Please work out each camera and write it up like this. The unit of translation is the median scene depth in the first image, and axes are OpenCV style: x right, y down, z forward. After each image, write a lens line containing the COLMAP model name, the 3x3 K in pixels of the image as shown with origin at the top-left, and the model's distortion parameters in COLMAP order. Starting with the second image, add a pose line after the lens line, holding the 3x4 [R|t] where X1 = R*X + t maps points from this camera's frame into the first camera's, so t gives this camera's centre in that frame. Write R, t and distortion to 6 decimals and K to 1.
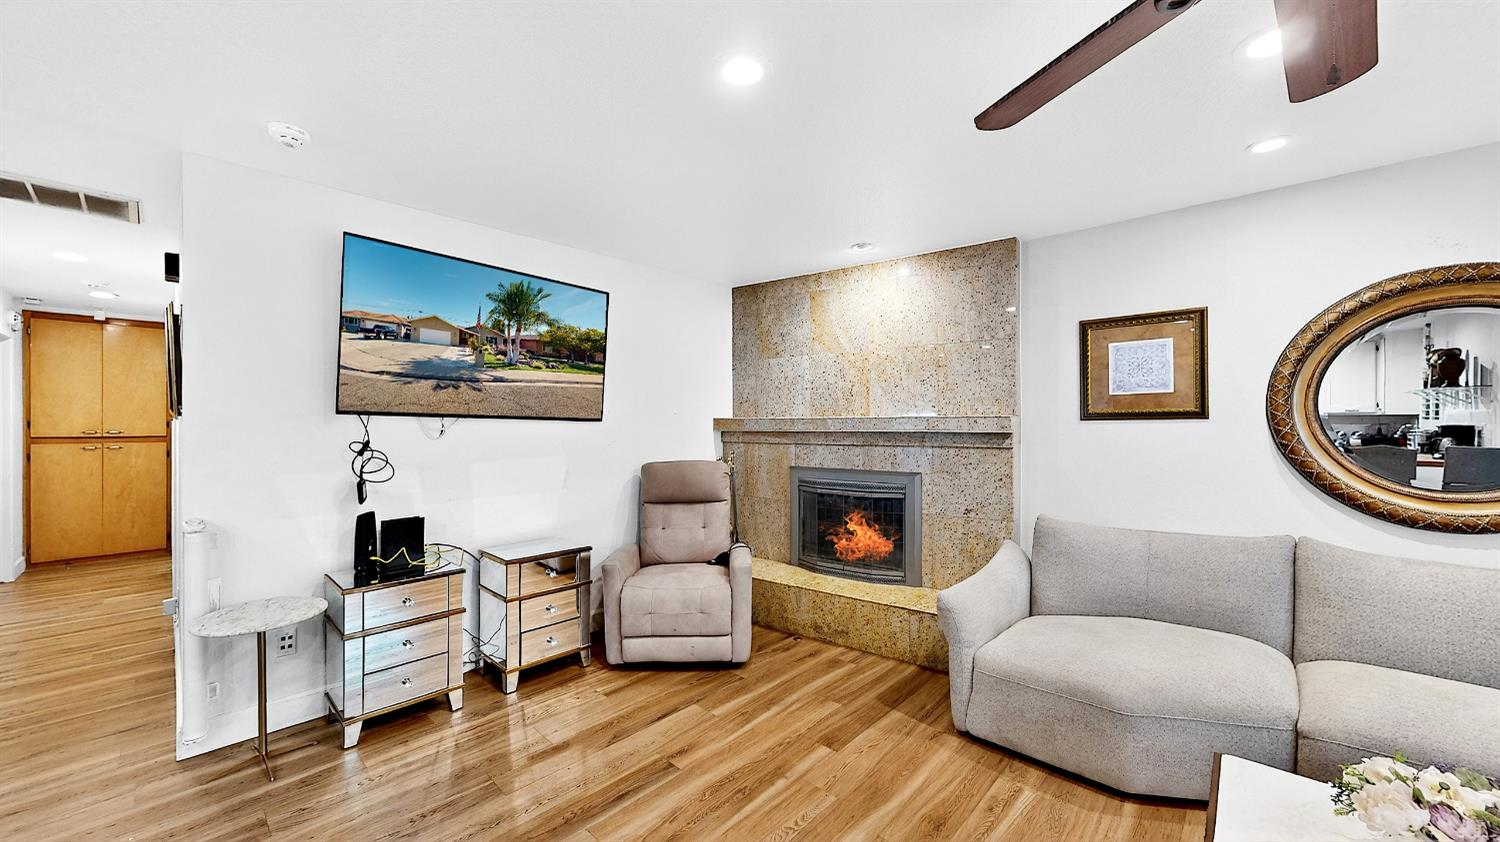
lens RADIAL K [[551.7, 0, 750.0], [0, 551.7, 421.0], [0, 0, 1]] dist [0.000431, -0.000057]
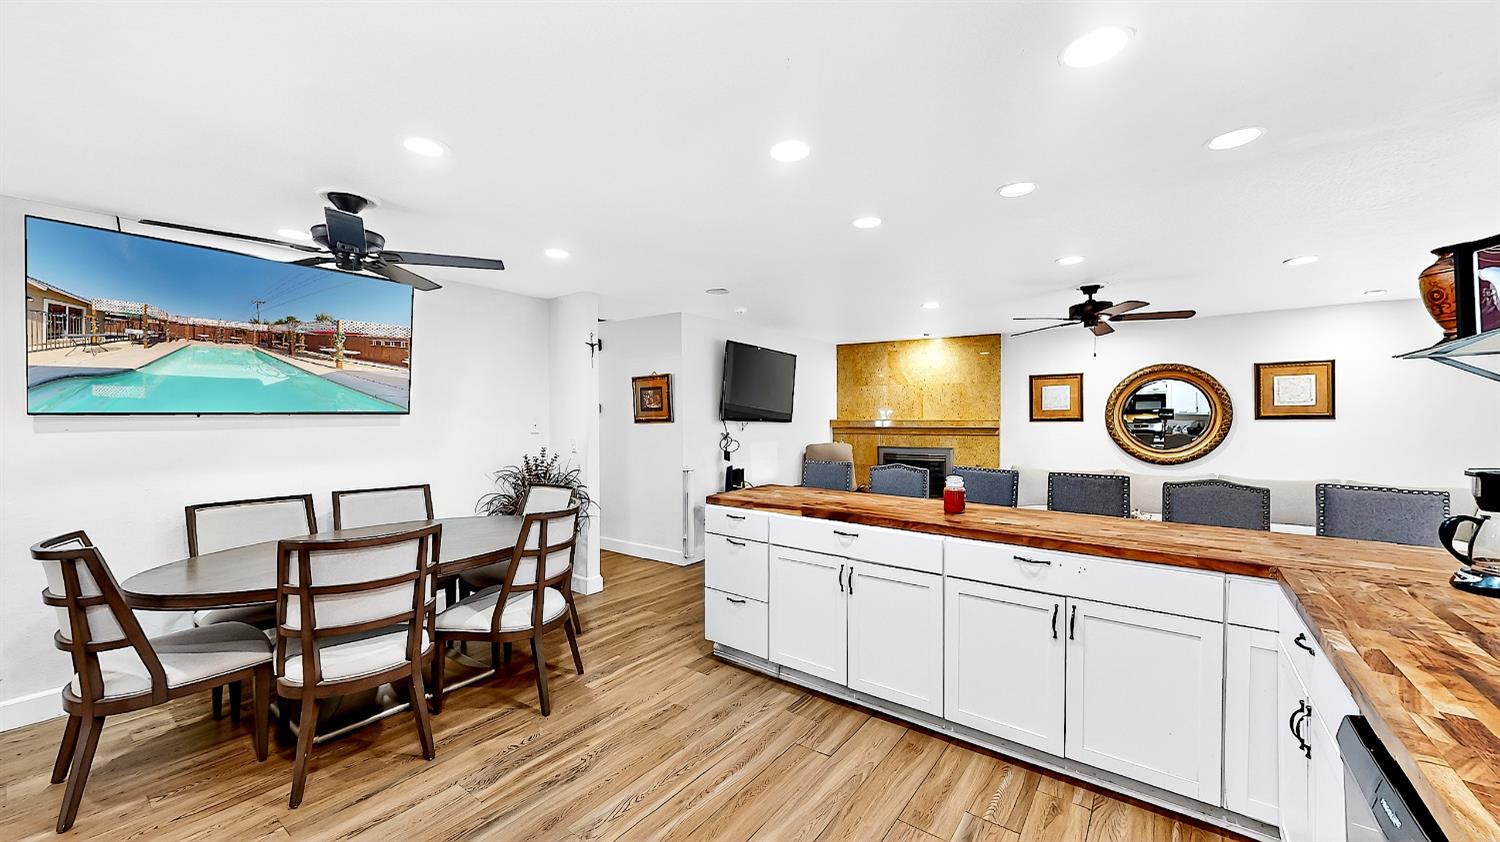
lens RADIAL K [[551.7, 0, 750.0], [0, 551.7, 421.0], [0, 0, 1]] dist [0.000431, -0.000057]
pose [[0.993957, -0.002317, 0.109747, -0.684318], [0.001181, 0.999945, 0.010413, -0.027024], [-0.109765, -0.010220, 0.993905, -0.964302]]
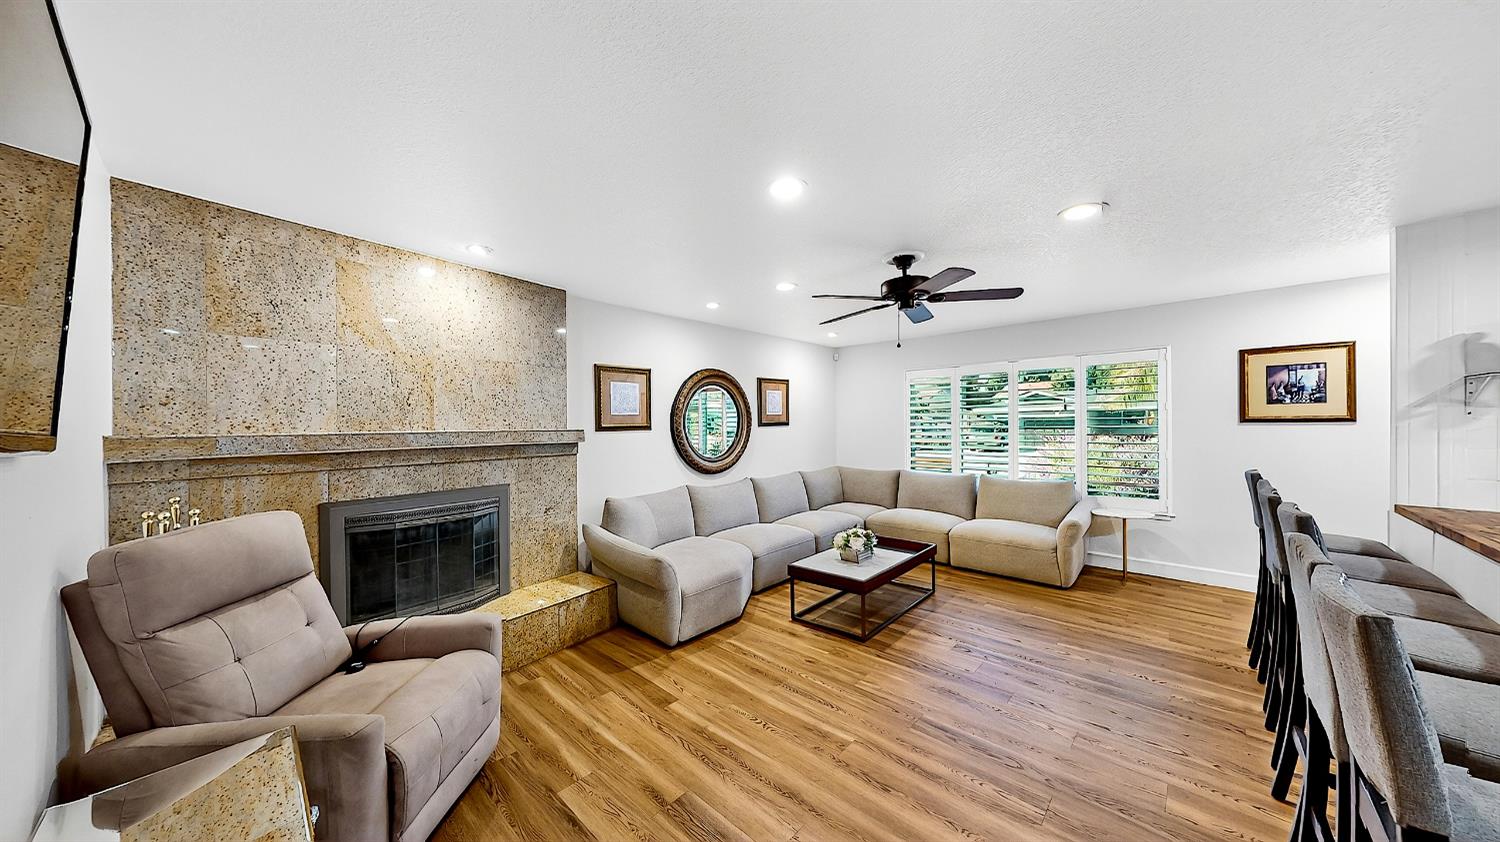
lens RADIAL K [[483.7, 0, 750.0], [0, 483.7, 421.0], [0, 0, 1]] dist [-0.000367, -0.000027]
pose [[-0.011177, 0.006824, 0.999914, -0.658033], [0.001935, 0.999975, -0.006803, -0.019395], [-0.999936, 0.001859, -0.011190, 0.586045]]
